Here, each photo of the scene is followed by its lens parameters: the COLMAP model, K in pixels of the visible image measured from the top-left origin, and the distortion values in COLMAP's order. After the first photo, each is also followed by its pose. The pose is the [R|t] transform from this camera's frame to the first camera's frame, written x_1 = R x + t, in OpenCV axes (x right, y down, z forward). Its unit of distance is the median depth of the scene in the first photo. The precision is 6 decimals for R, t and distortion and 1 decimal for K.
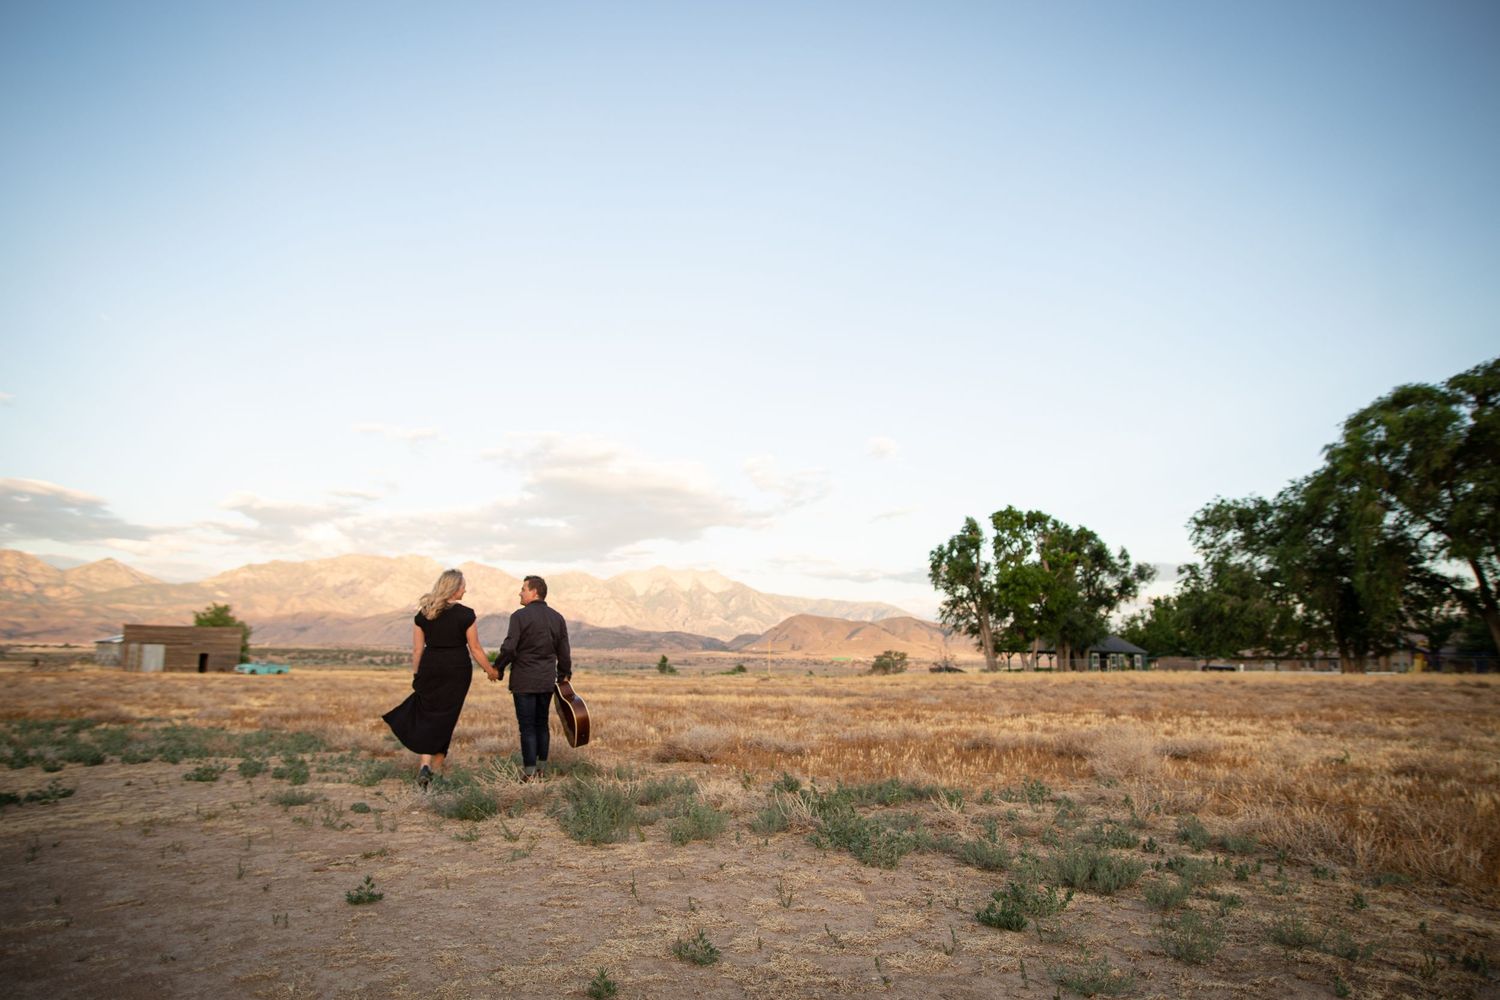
lens RADIAL K [[868.8, 0, 748.8], [0, 868.8, 496.1], [0, 0, 1]] dist [-0.060085, 0.011597]
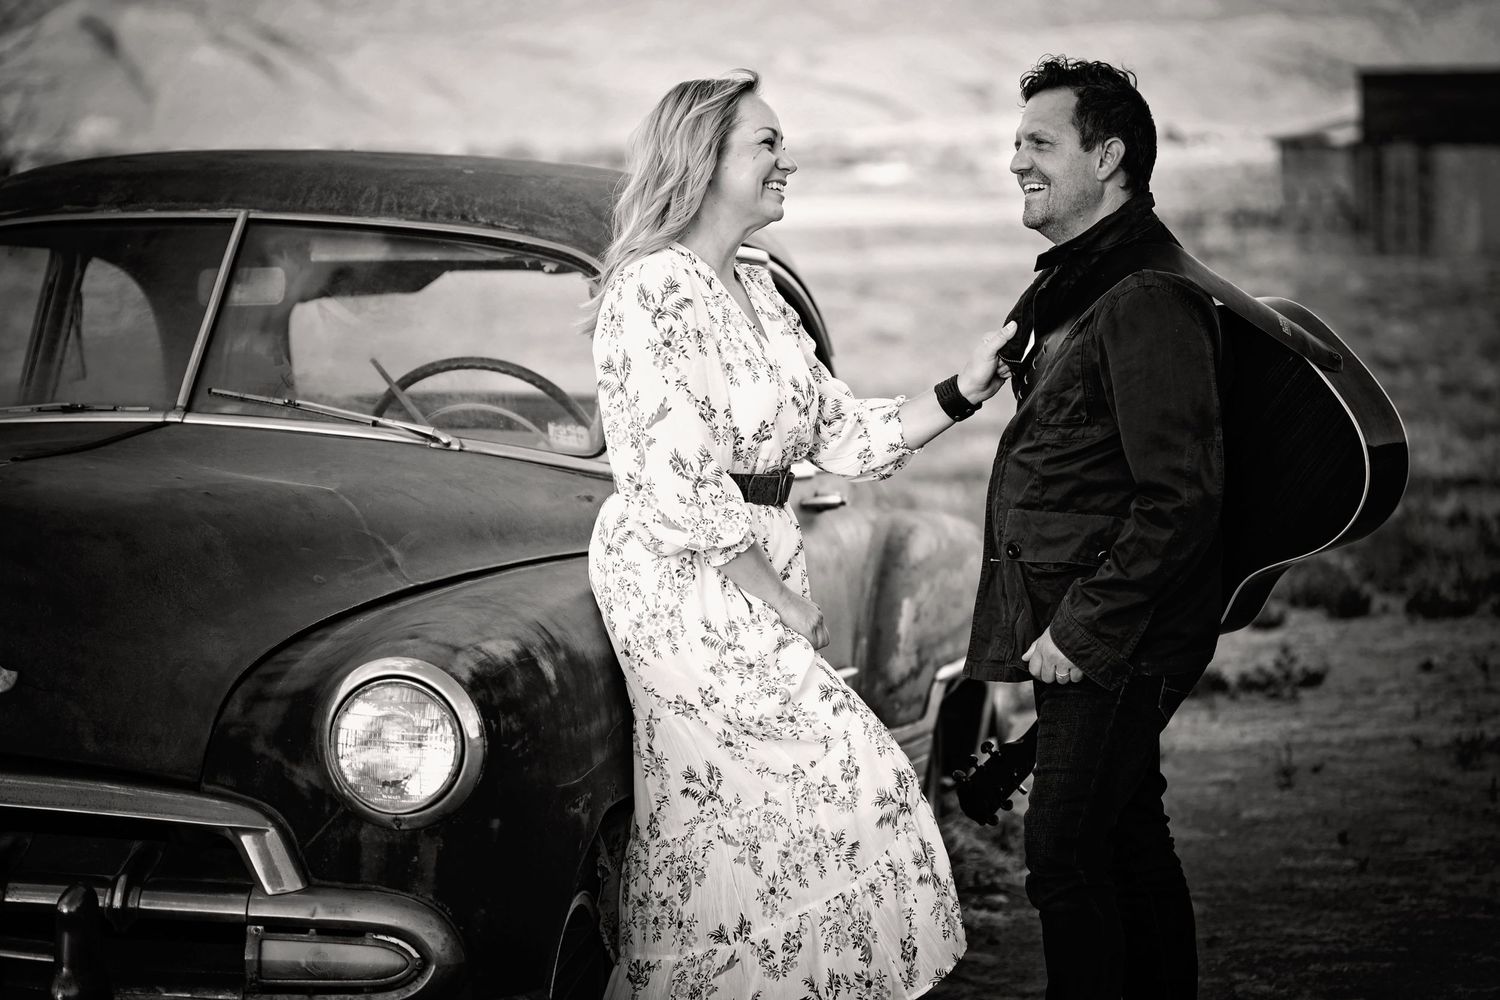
lens RADIAL K [[4333.1, 0, 749.5], [0, 4333.1, 499.4], [0, 0, 1]] dist [0.255638, 0.000000]
pose [[0.717417, 0.044947, -0.695193, 0.626264], [0.142159, 0.967473, 0.209254, -0.286416], [0.681986, -0.248950, 0.687692, -0.839776]]
